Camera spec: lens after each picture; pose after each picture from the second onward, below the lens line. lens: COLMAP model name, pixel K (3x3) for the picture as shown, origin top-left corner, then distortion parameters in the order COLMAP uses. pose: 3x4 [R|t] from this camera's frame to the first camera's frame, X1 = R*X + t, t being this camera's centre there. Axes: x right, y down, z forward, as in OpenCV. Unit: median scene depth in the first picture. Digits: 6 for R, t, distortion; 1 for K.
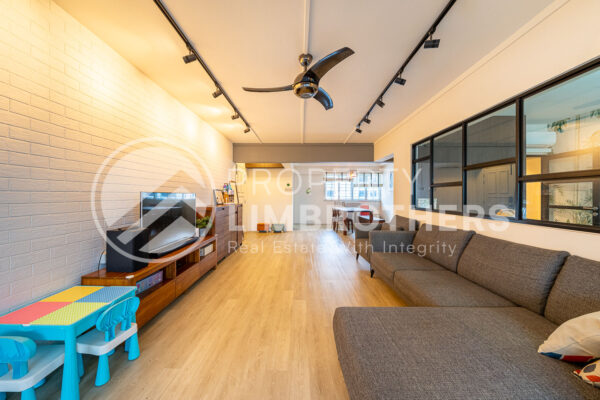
lens RADIAL K [[219.3, 0, 292.1], [0, 219.3, 194.4], [0, 0, 1]] dist [0.000455, -0.000026]
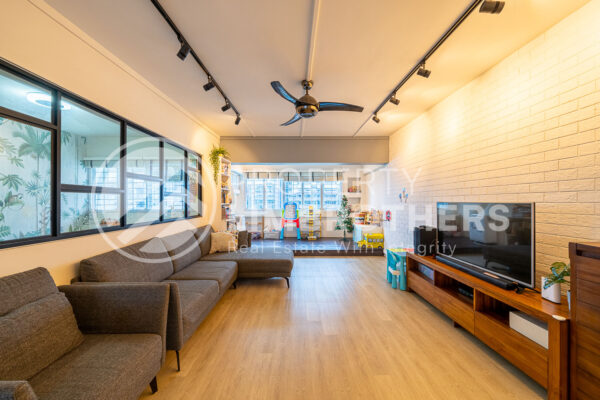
lens RADIAL K [[216.4, 0, 300.0], [0, 216.4, 200.0], [0, 0, 1]] dist [0.000205, 0.000019]
pose [[-0.998650, -0.000136, -0.051937, 0.136258], [0.000482, 0.999929, -0.011903, -0.006743], [0.051935, -0.011912, -0.998579, 1.853760]]
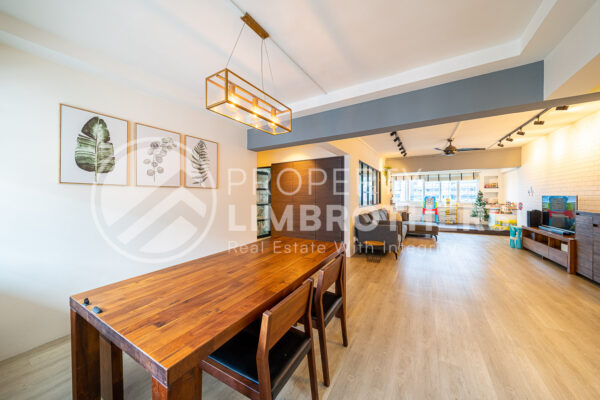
lens RADIAL K [[207.1, 0, 300.0], [0, 207.1, 200.0], [0, 0, 1]] dist [-0.000061, -0.000074]
pose [[-0.879194, -0.005190, 0.476435, 0.386621], [0.001140, 0.999915, 0.012997, 0.002532], [-0.476462, 0.011970, -0.879113, 3.396408]]
